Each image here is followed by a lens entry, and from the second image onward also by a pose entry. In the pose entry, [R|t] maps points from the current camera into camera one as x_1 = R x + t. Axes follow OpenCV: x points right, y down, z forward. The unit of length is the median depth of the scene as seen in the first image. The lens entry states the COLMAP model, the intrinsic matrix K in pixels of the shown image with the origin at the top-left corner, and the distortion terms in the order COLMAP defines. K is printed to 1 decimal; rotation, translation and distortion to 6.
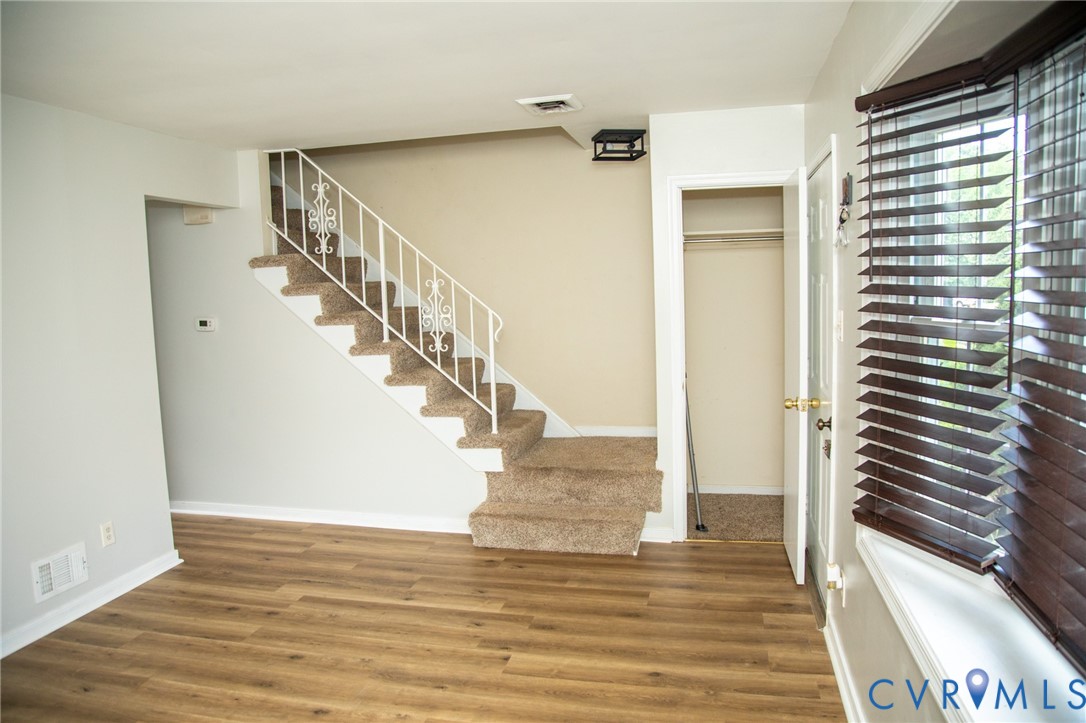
lens RADIAL K [[726.4, 0, 543.1], [0, 726.4, 372.1], [0, 0, 1]] dist [-0.095079, 0.004693]
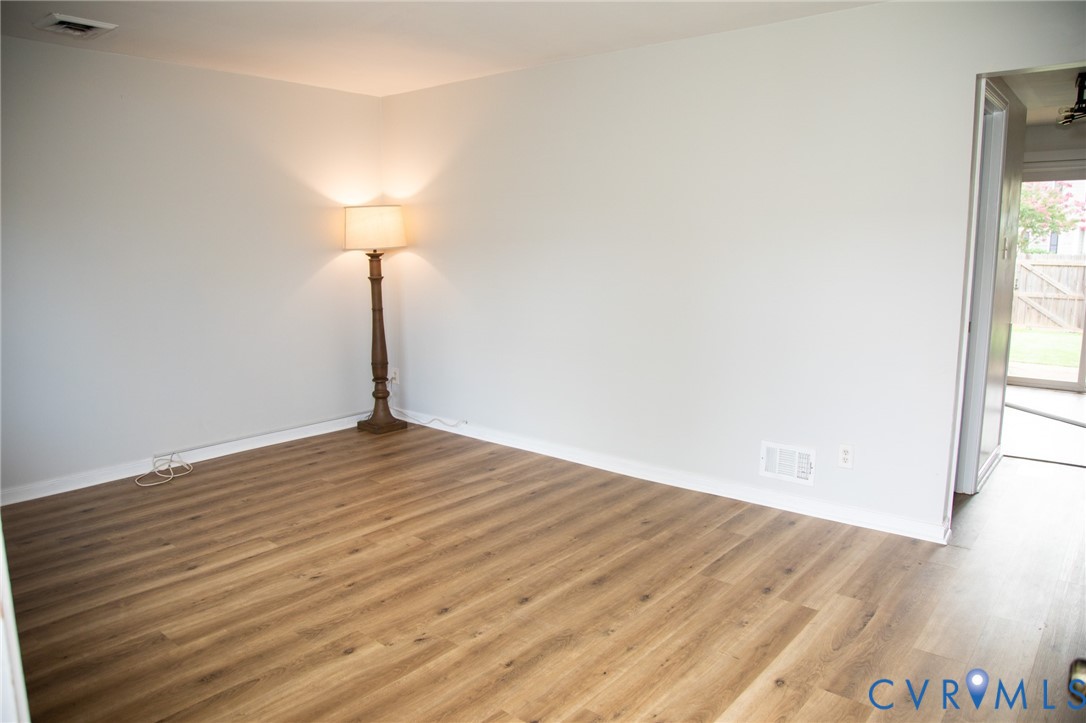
lens RADIAL K [[769.5, 0, 548.2], [0, 769.5, 370.7], [0, 0, 1]] dist [-0.108778, 0.066252]
pose [[-0.444339, 0.184853, -0.876580, 0.425179], [-0.086637, 0.965027, 0.247422, -0.097993], [0.891660, 0.185883, -0.412784, 0.998464]]
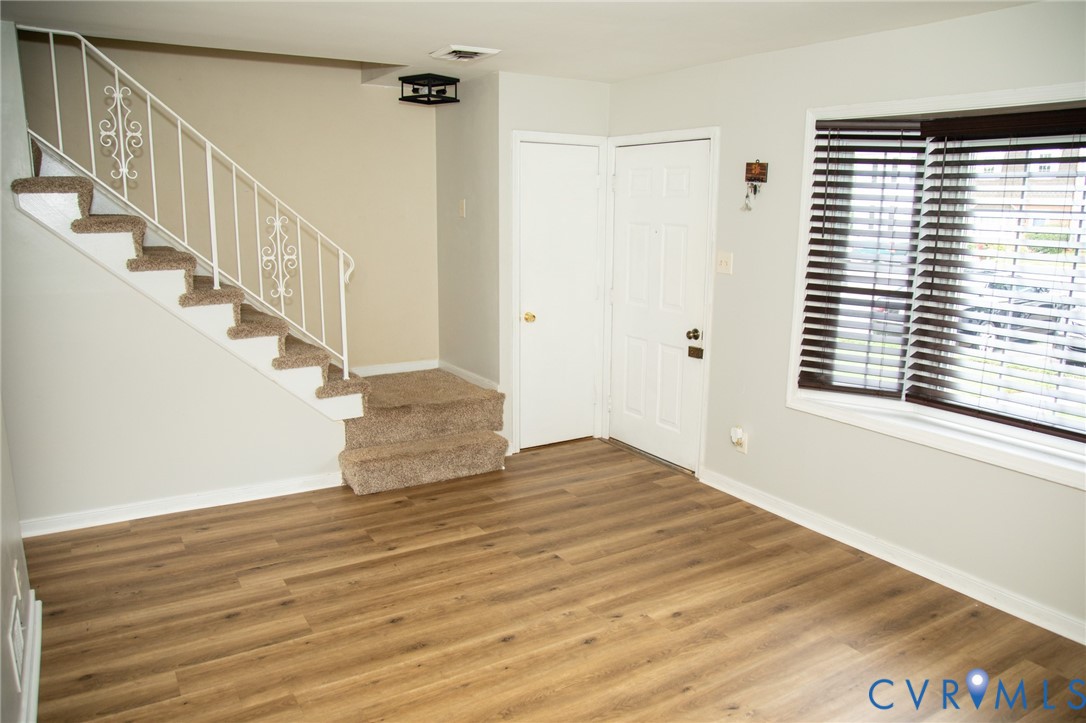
lens RADIAL K [[769.5, 0, 548.2], [0, 769.5, 370.7], [0, 0, 1]] dist [-0.108778, 0.066252]
pose [[0.708383, -0.109081, 0.697348, -0.706541], [0.051569, 0.993344, 0.102996, -0.020873], [-0.703942, -0.036999, 0.709293, 0.114456]]
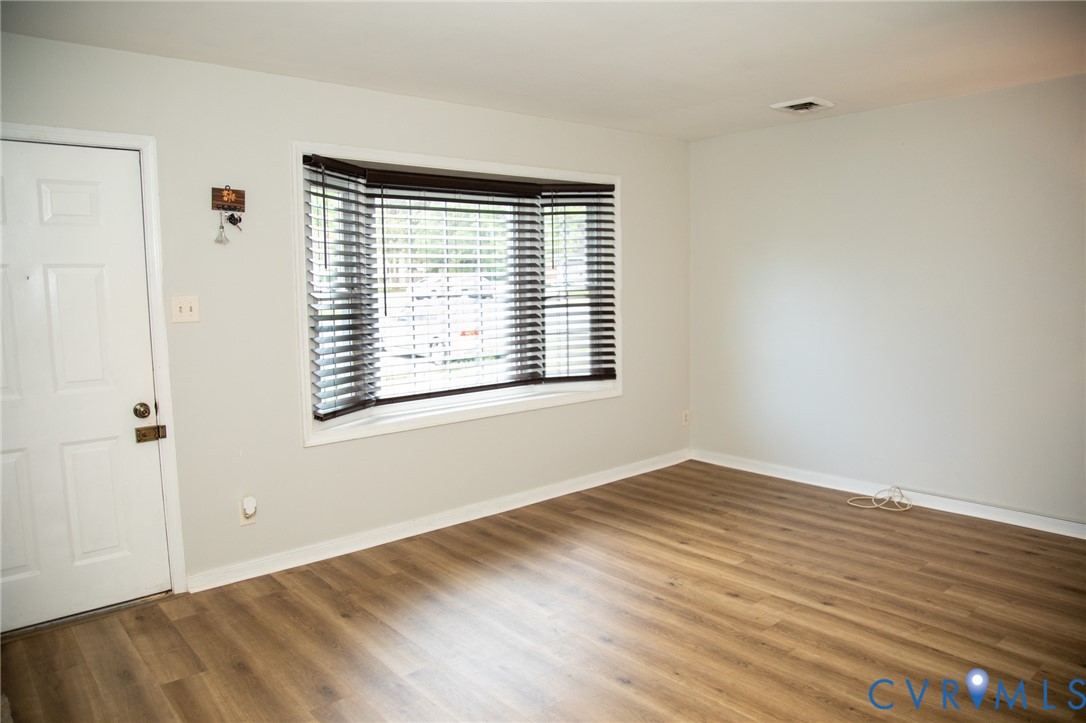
lens RADIAL K [[749.0, 0, 528.9], [0, 749.0, 363.7], [0, 0, 1]] dist [-0.073425, 0.000668]
pose [[-0.800836, -0.019230, 0.598575, -0.562317], [0.111167, 0.977341, 0.180128, -0.100654], [-0.588476, 0.210795, -0.780552, 1.232600]]
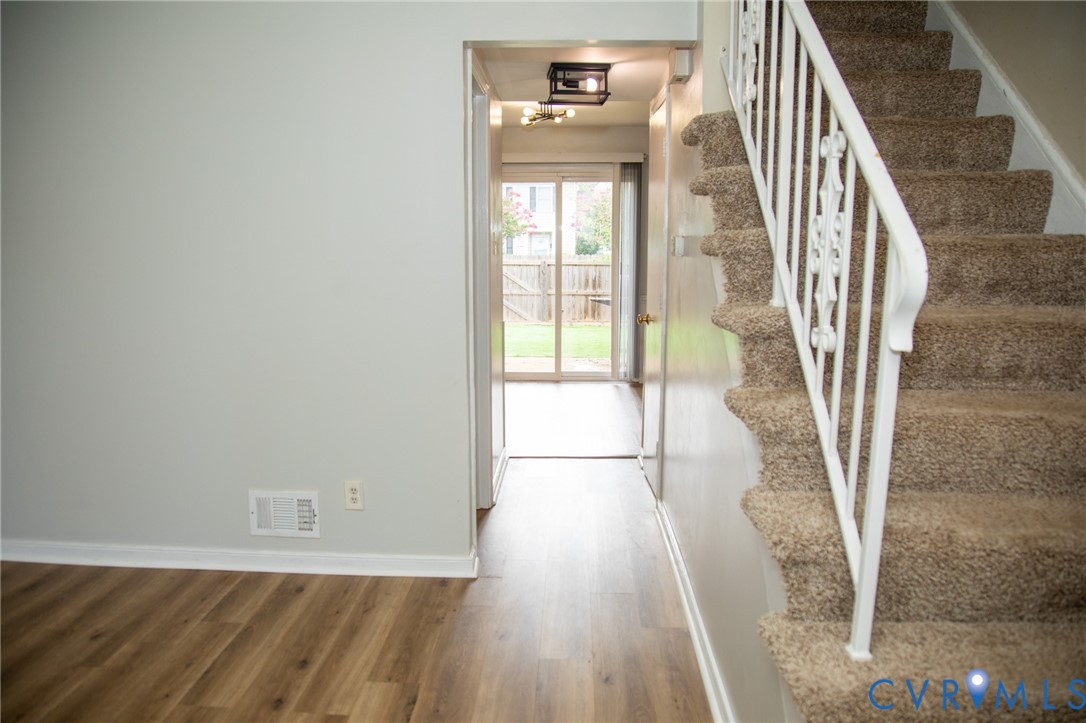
lens RADIAL K [[769.5, 0, 548.2], [0, 769.5, 370.7], [0, 0, 1]] dist [-0.108778, 0.066252]
pose [[0.187844, 0.189118, -0.963820, 0.216059], [-0.122600, 0.978128, 0.168031, -0.076075], [0.974517, 0.086600, 0.206921, 0.980002]]
